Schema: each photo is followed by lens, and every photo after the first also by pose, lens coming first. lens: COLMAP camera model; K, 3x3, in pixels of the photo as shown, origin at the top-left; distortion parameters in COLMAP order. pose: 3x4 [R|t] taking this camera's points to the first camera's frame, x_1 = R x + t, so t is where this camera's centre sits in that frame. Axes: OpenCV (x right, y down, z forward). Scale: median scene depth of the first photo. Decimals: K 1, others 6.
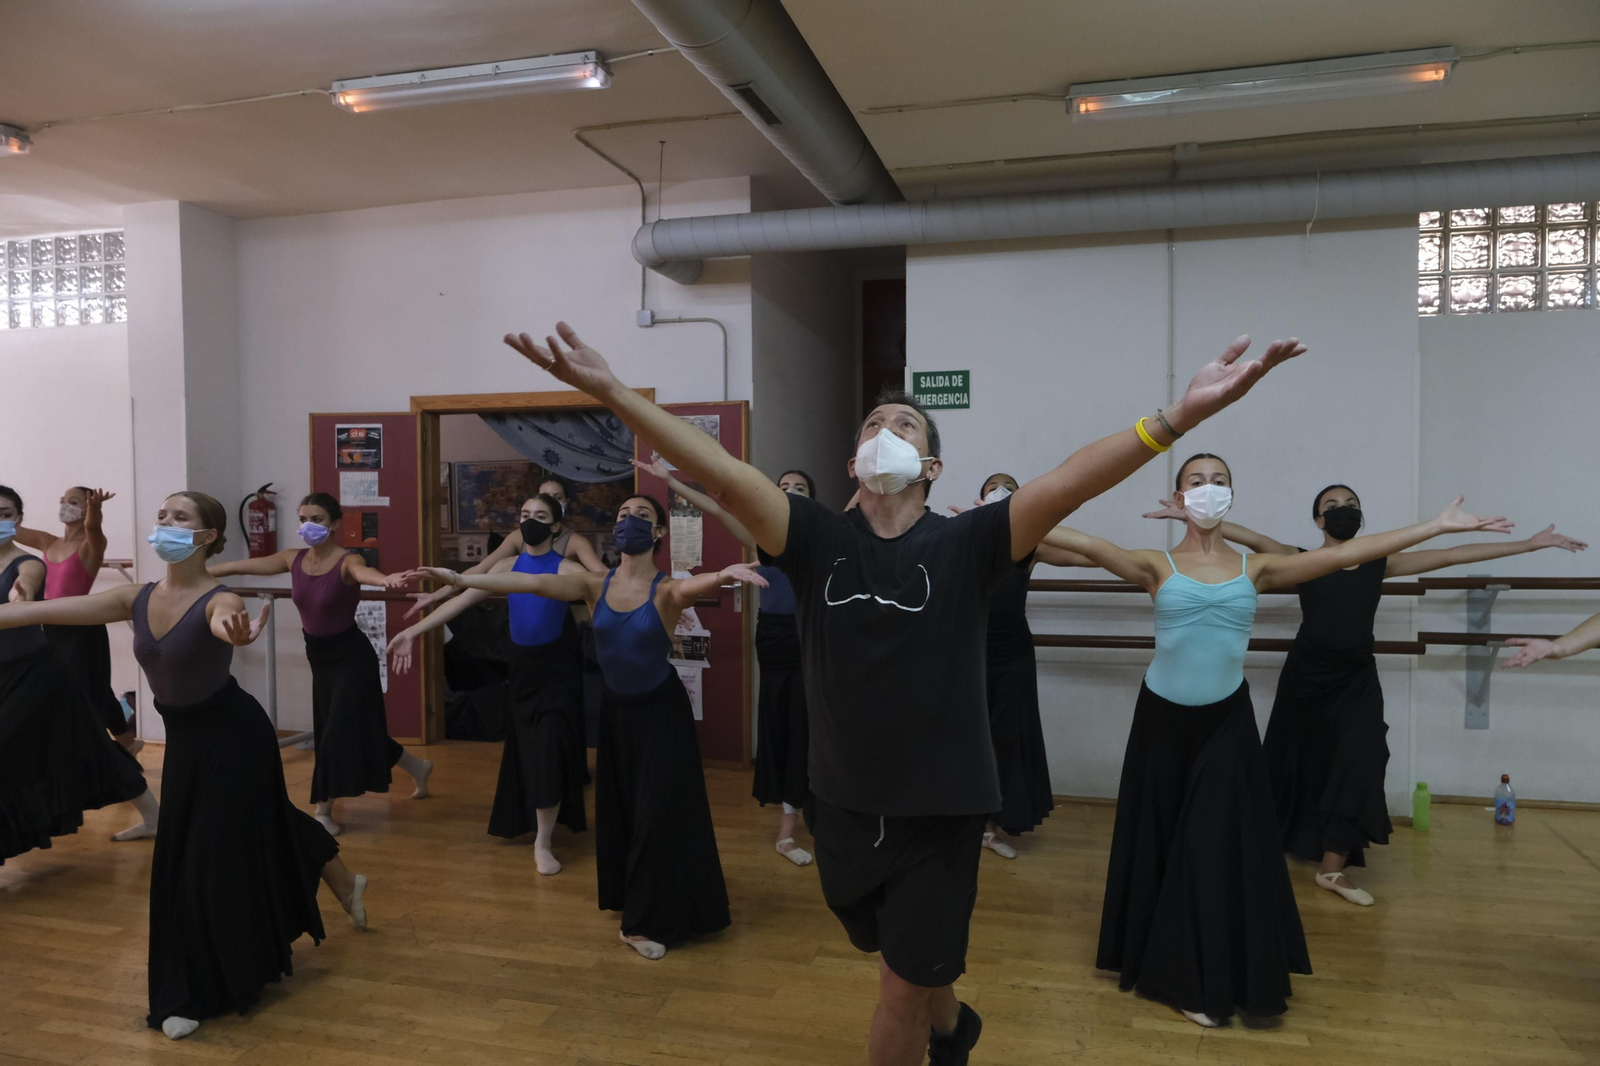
lens RADIAL K [[1084.3, 0, 809.7], [0, 1084.3, 537.1], [0, 0, 1]] dist [-0.027828, 0.009503]
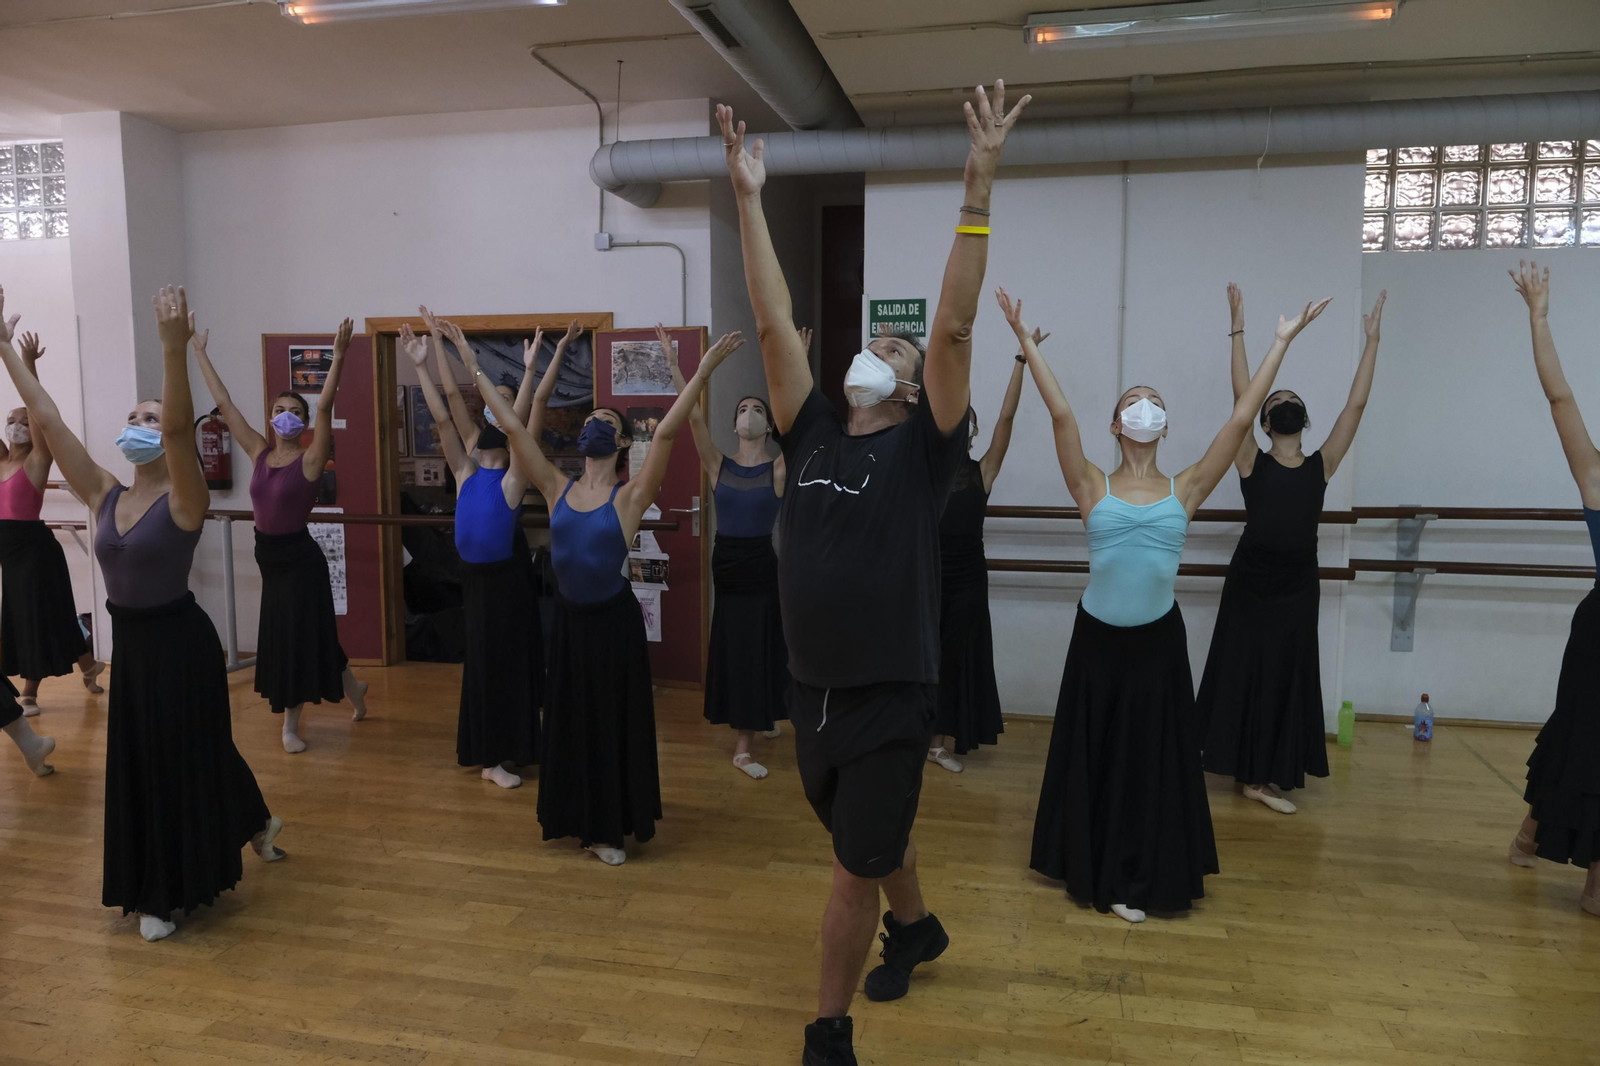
lens RADIAL K [[1084.3, 0, 809.7], [0, 1084.3, 537.1], [0, 0, 1]] dist [-0.027828, 0.009503]
pose [[0.999237, 0.005920, 0.038599, 0.001200], [-0.008459, 0.997787, 0.065948, 0.002405], [-0.038123, -0.066225, 0.997076, -0.020781]]
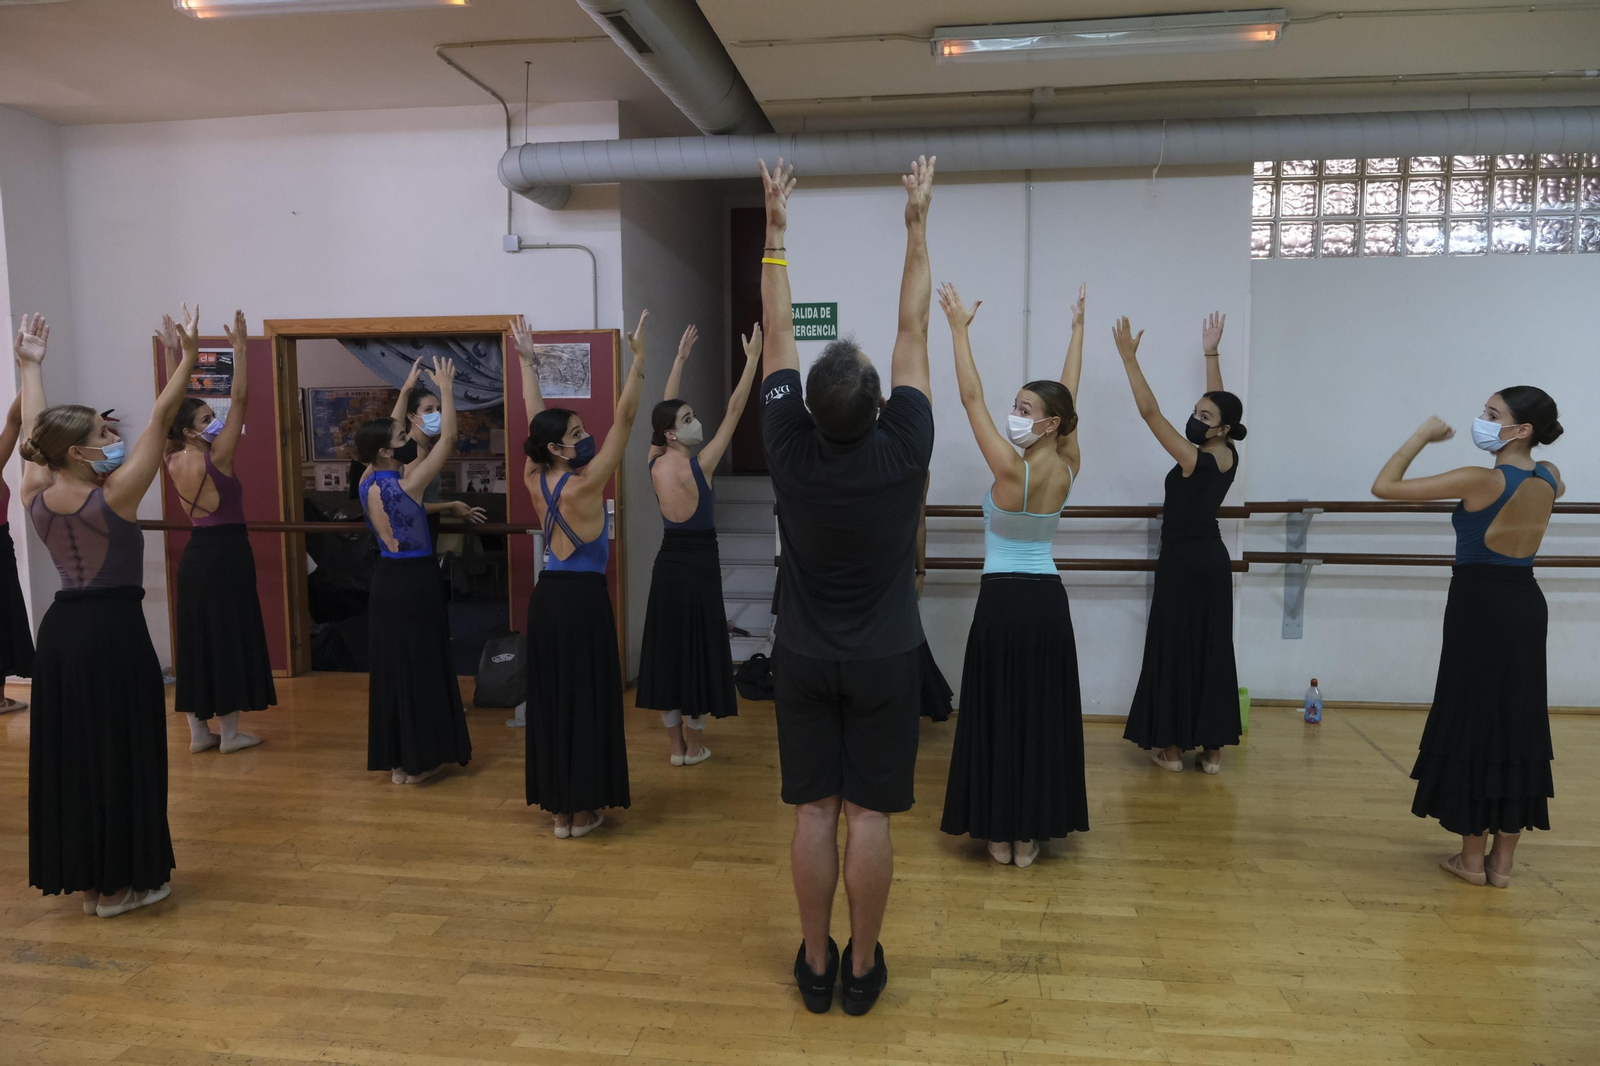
lens RADIAL K [[1084.3, 0, 809.7], [0, 1084.3, 537.1], [0, 0, 1]] dist [-0.027828, 0.009503]
pose [[0.992434, -0.008984, 0.122449, -0.006709], [0.000812, 0.997777, 0.066630, -0.000302], [-0.122776, -0.066026, 0.990236, -0.032019]]
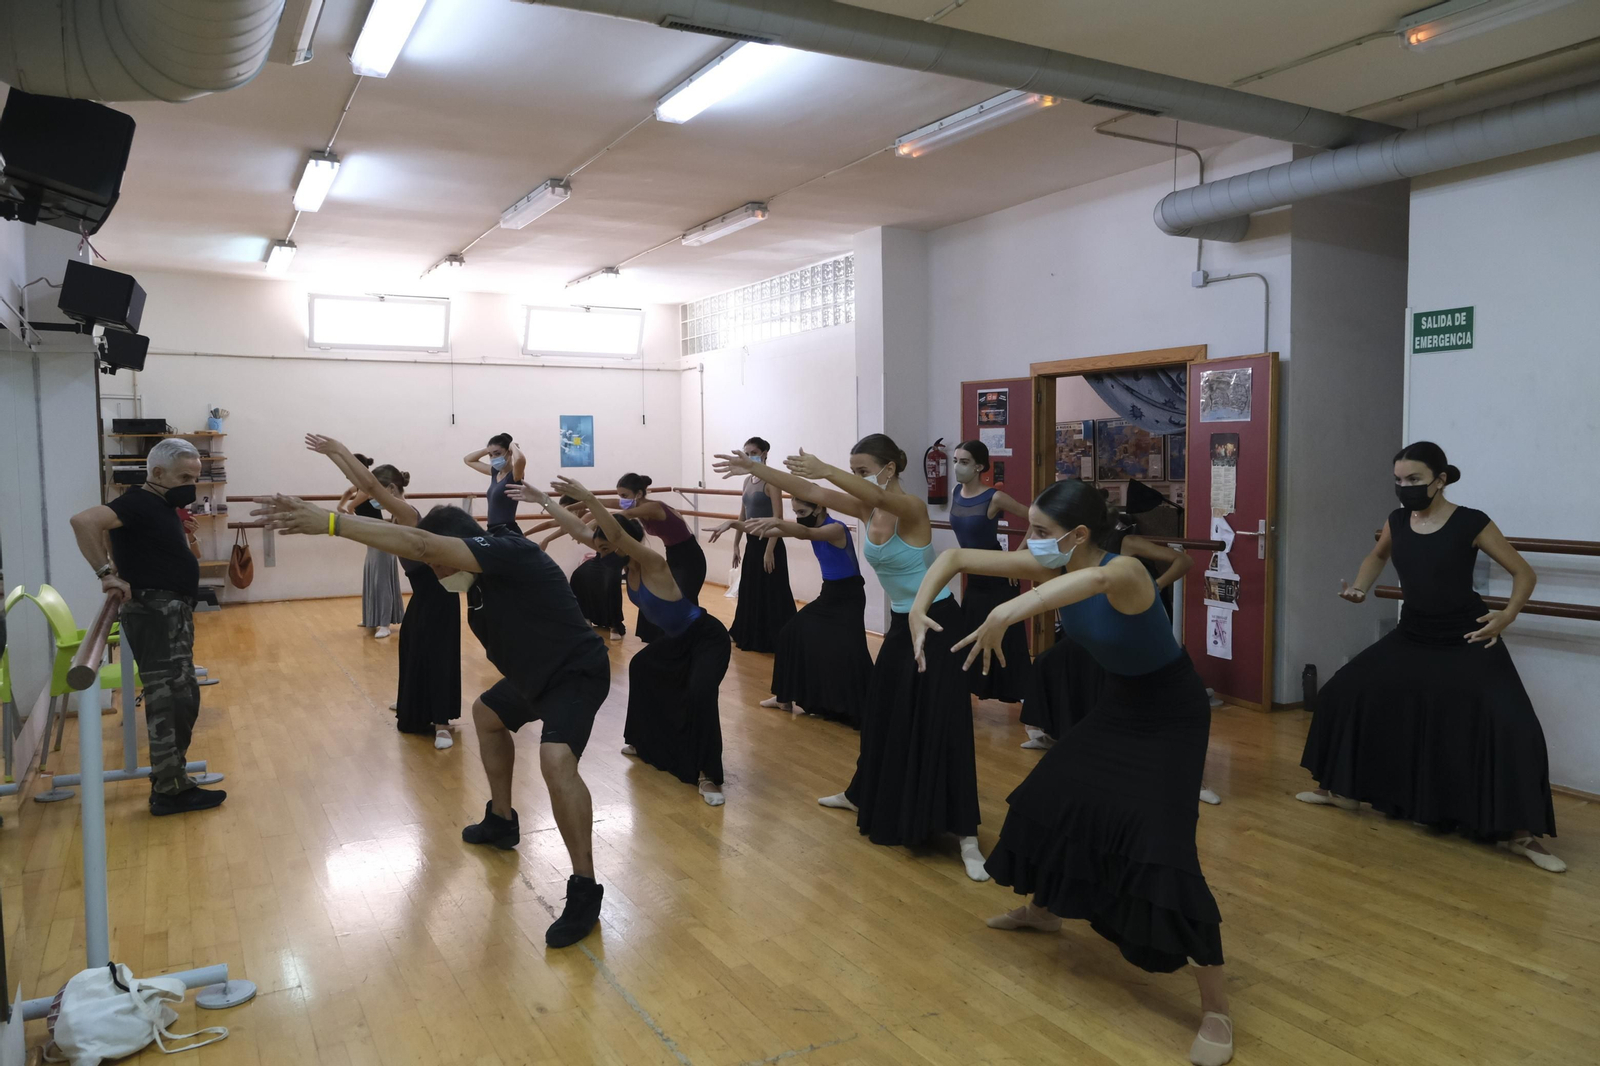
lens RADIAL K [[1128.6, 0, 800.0], [0, 1128.6, 533.0], [0, 0, 1]] dist [-0.005395, -0.000798]
pose [[0.699418, 0.047034, -0.713163, 0.455637], [-0.017853, 0.998671, 0.048354, 0.000576], [0.714490, -0.021088, 0.699328, -0.073404]]
